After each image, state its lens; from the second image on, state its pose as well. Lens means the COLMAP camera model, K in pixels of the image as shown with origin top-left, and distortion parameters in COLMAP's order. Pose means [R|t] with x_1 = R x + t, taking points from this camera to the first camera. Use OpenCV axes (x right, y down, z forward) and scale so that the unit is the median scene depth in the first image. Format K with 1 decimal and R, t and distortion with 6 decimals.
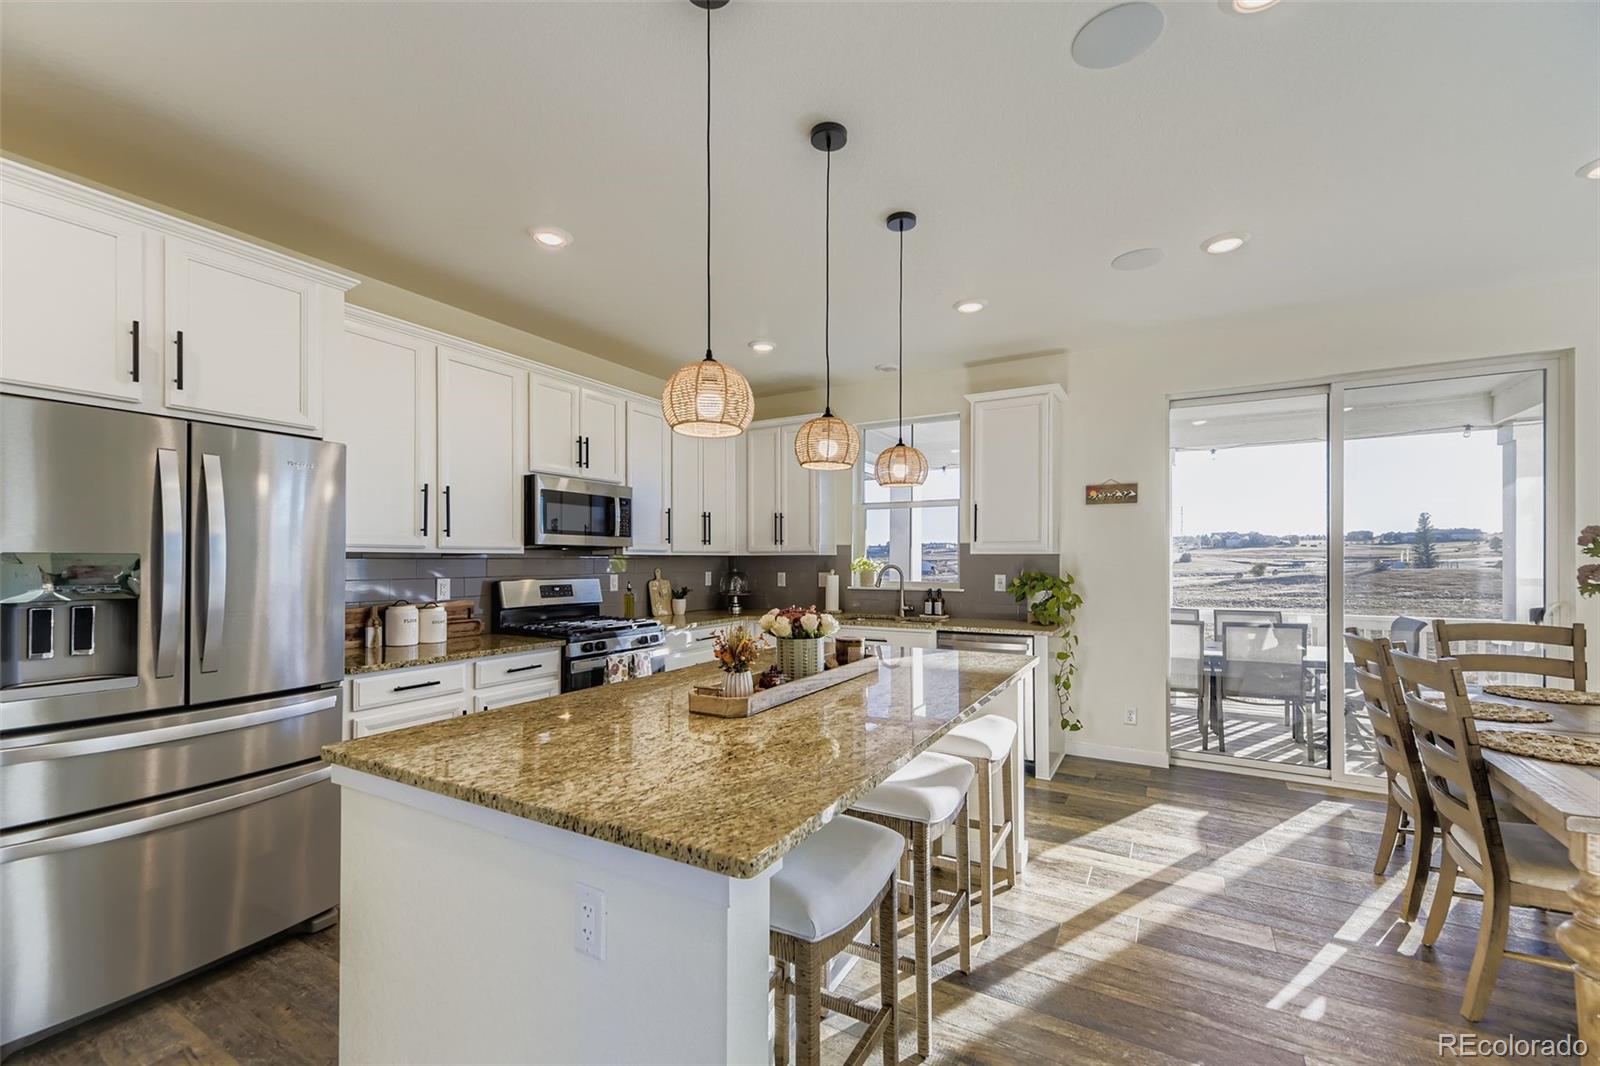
lens RADIAL K [[679.5, 0, 790.3], [0, 679.5, 548.5], [0, 0, 1]] dist [0.005045, 0.000147]
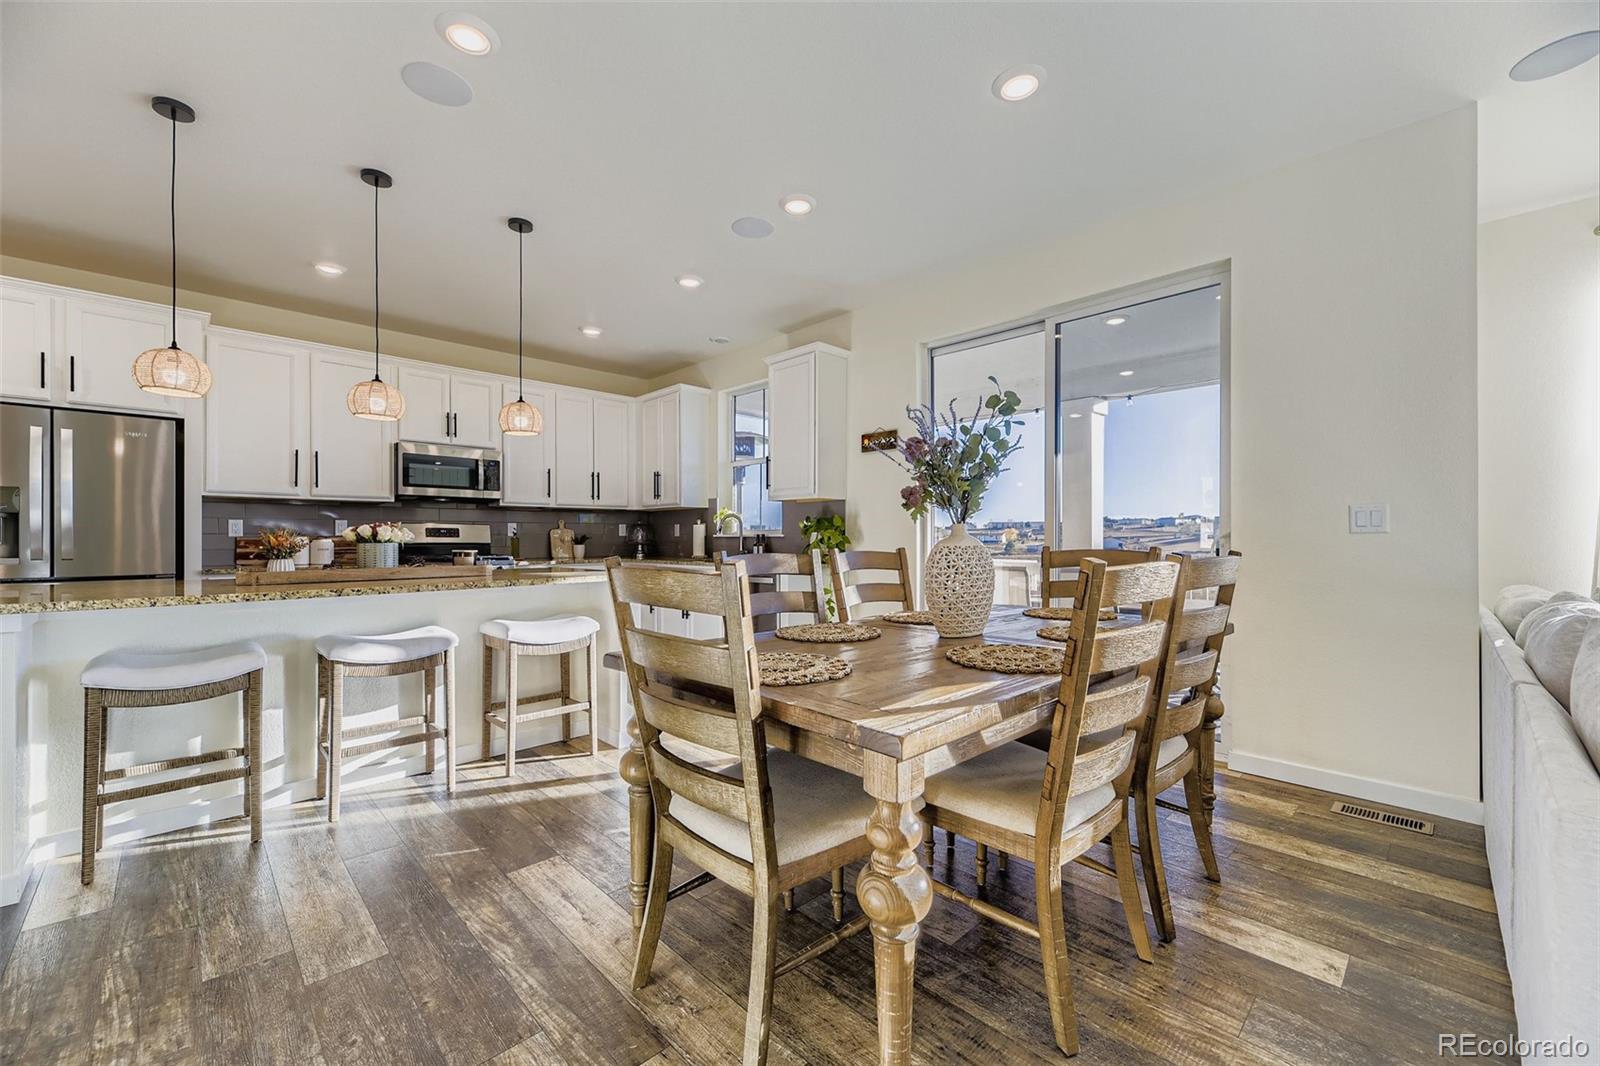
lens RADIAL K [[656.6, 0, 795.2], [0, 656.6, 532.1], [0, 0, 1]] dist [0.001031, -0.000384]
pose [[0.959425, -0.002357, -0.281955, 0.631266], [0.004300, 0.999971, 0.006271, 0.053964], [0.281932, -0.007229, 0.959407, -0.019454]]
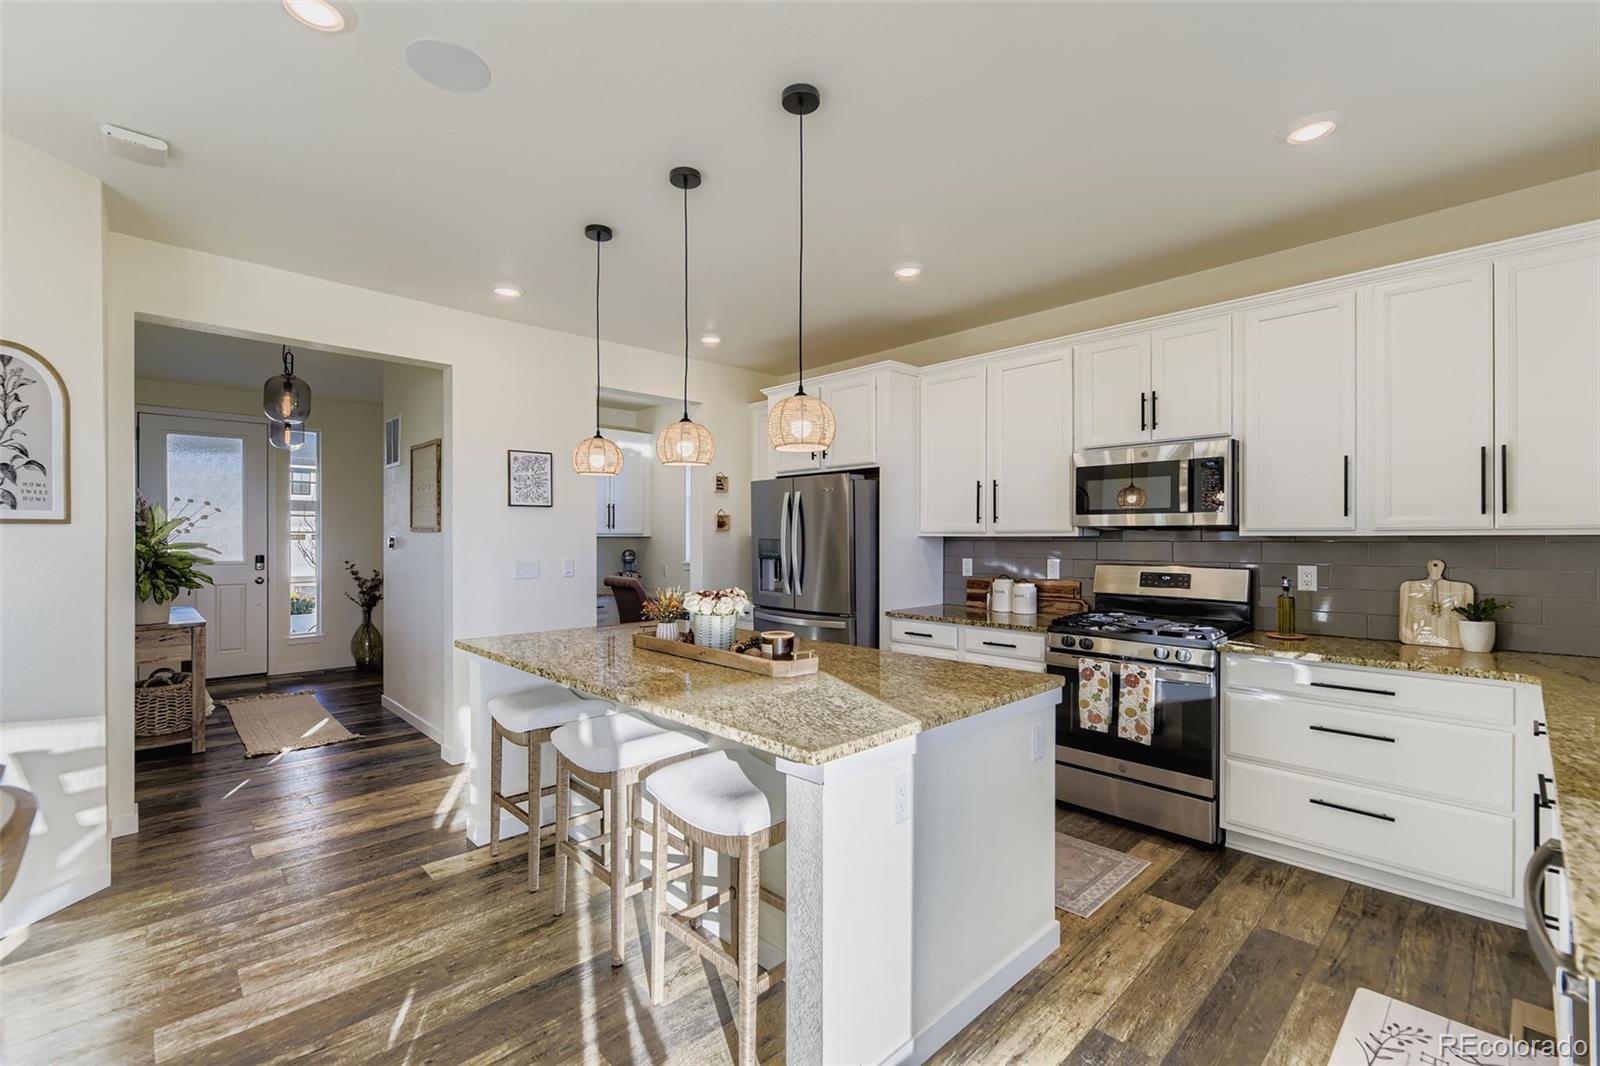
lens RADIAL K [[684.0, 0, 795.7], [0, 684.0, 538.5], [0, 0, 1]] dist [-0.000837, -0.000372]
pose [[-0.299568, -0.008959, -0.954033, 0.567359], [0.008433, 0.999892, -0.012038, 0.016750], [0.954038, -0.011652, -0.299460, 0.780441]]
